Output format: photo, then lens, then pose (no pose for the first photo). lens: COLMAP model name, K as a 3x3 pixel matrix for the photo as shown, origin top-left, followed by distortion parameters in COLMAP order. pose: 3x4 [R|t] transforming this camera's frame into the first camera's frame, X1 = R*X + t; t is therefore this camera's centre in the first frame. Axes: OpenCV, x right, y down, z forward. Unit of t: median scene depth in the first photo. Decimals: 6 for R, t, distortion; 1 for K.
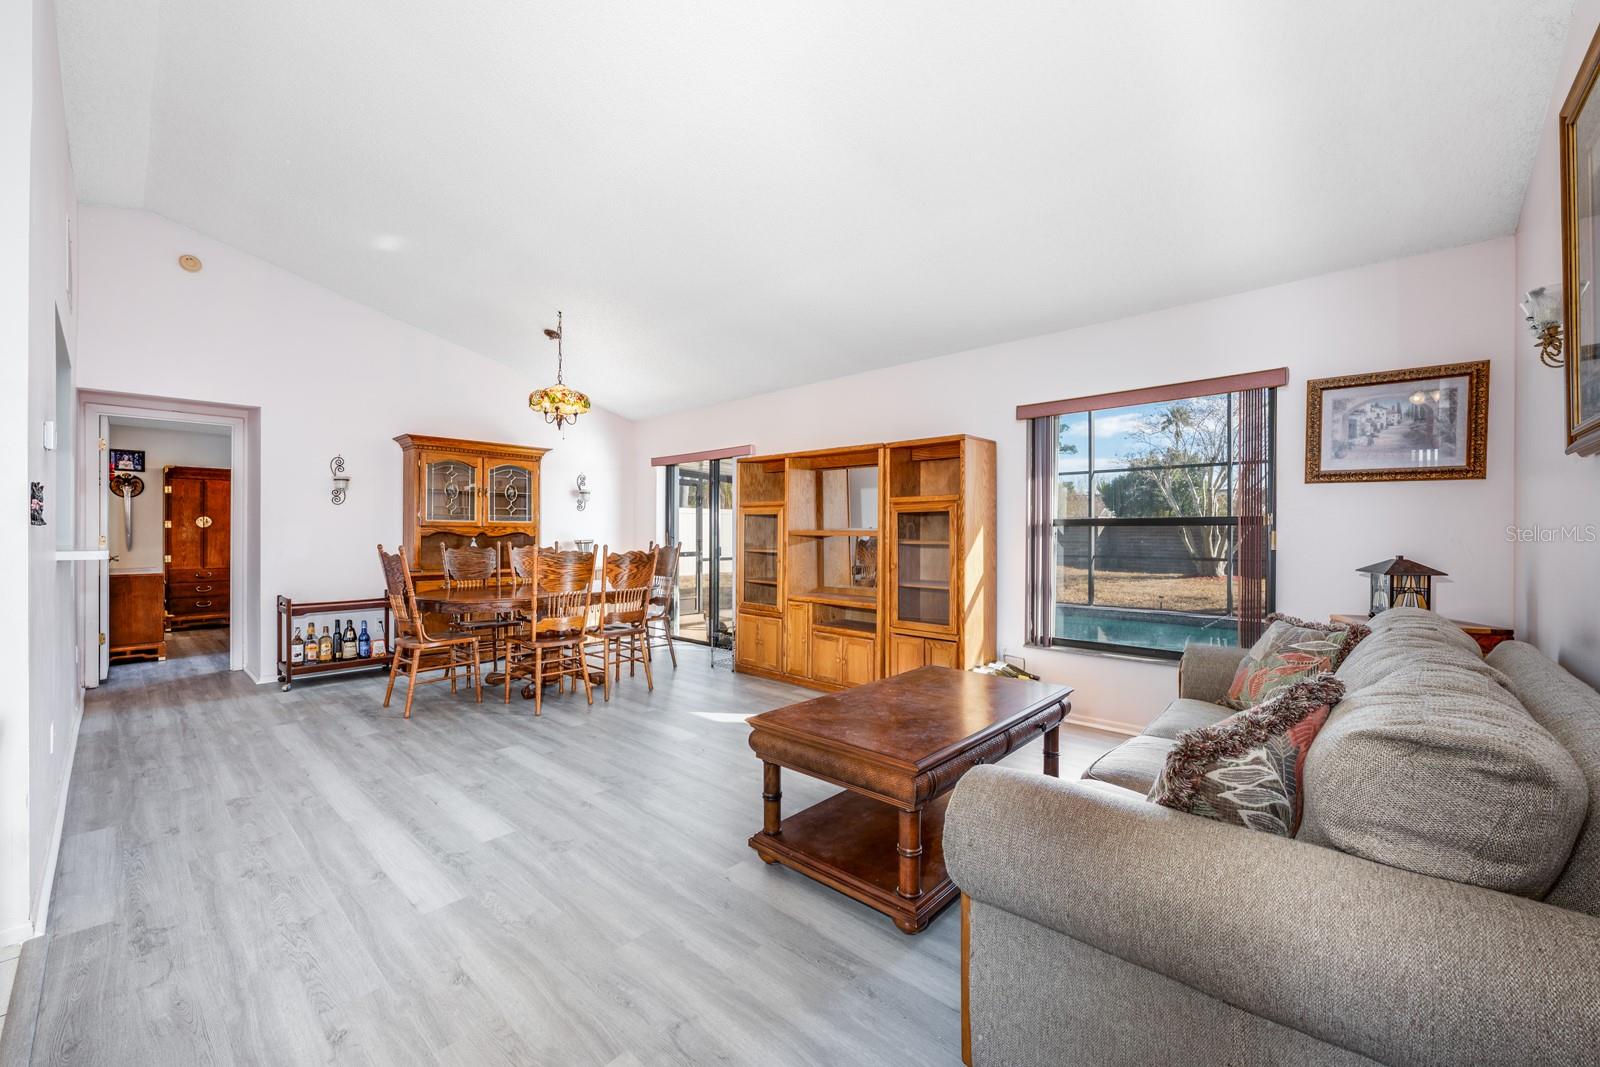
lens RADIAL K [[631.6, 0, 802.1], [0, 631.6, 530.2], [0, 0, 1]] dist [-0.000132, 0.000487]
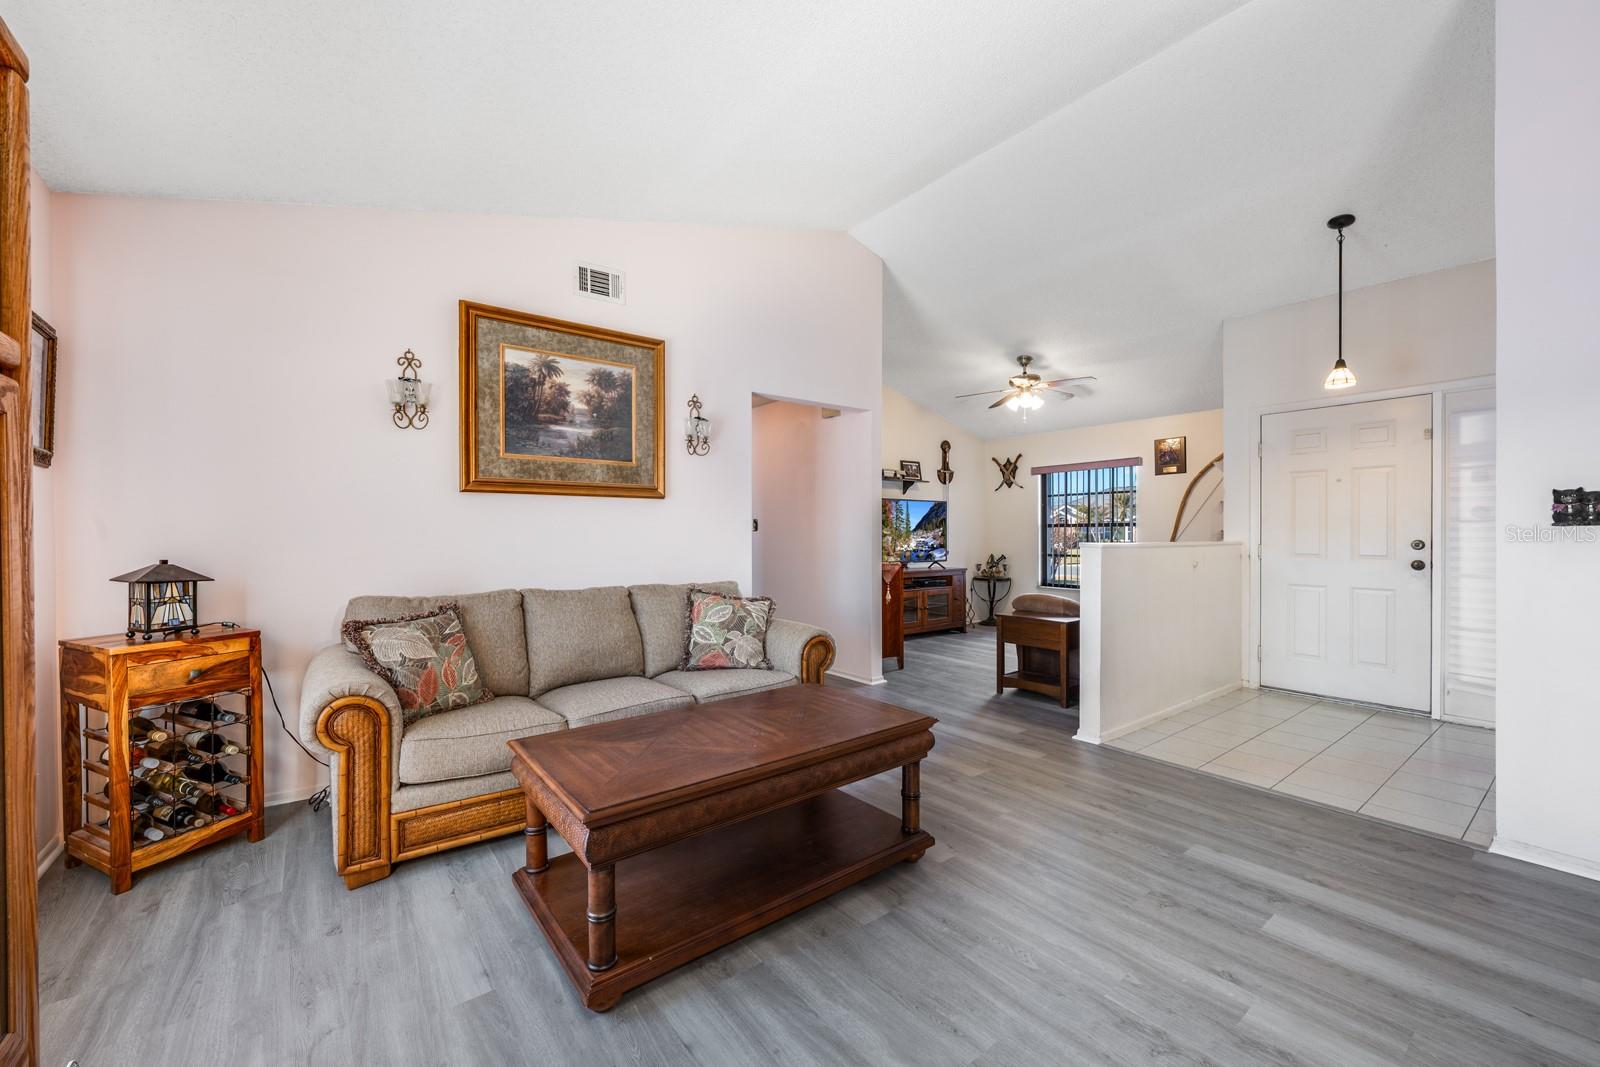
lens RADIAL K [[631.6, 0, 790.8], [0, 631.6, 536.0], [0, 0, 1]] dist [-0.000132, 0.000487]
pose [[-0.984175, 0.000871, 0.177195, -0.035861], [0.001726, 0.999988, 0.004669, 0.005736], [-0.177189, 0.004901, -0.984165, 1.718106]]
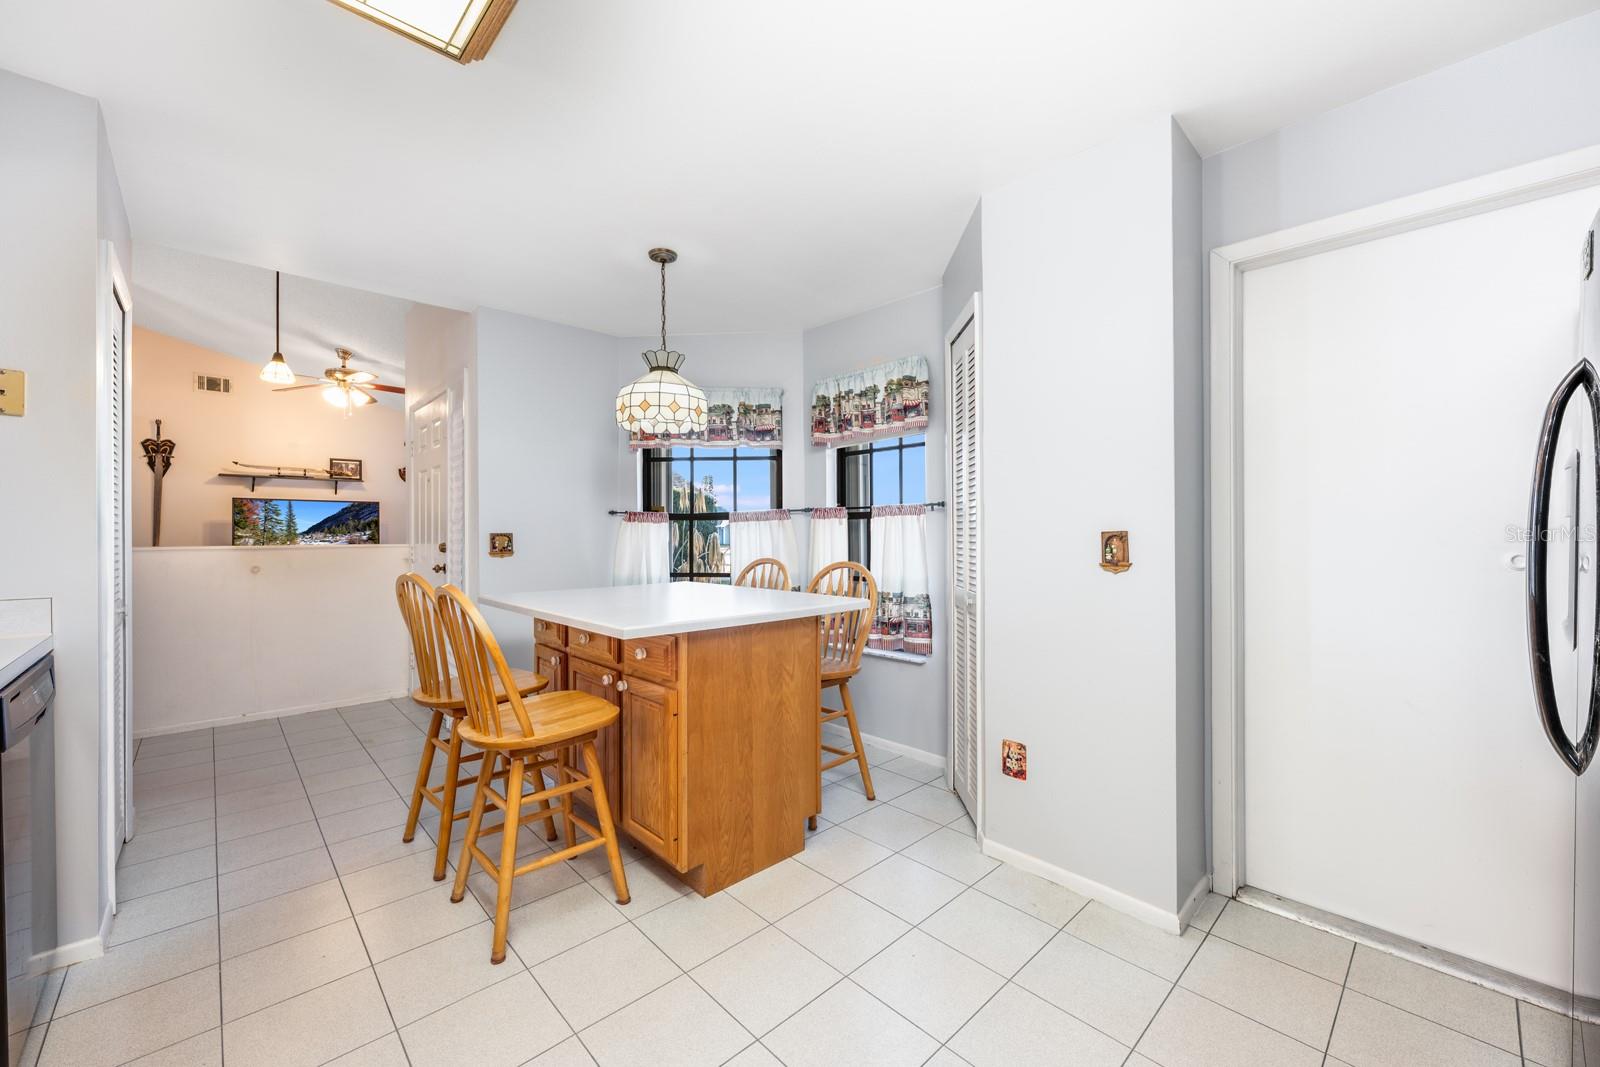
lens RADIAL K [[631.6, 0, 795.2], [0, 631.6, 529.0], [0, 0, 1]] dist [-0.000132, 0.000487]
pose [[-0.997079, 0.001295, 0.076361, -2.559704], [0.000733, 0.999972, -0.007381, 0.000651], [-0.076368, -0.007303, -0.997053, 1.279383]]
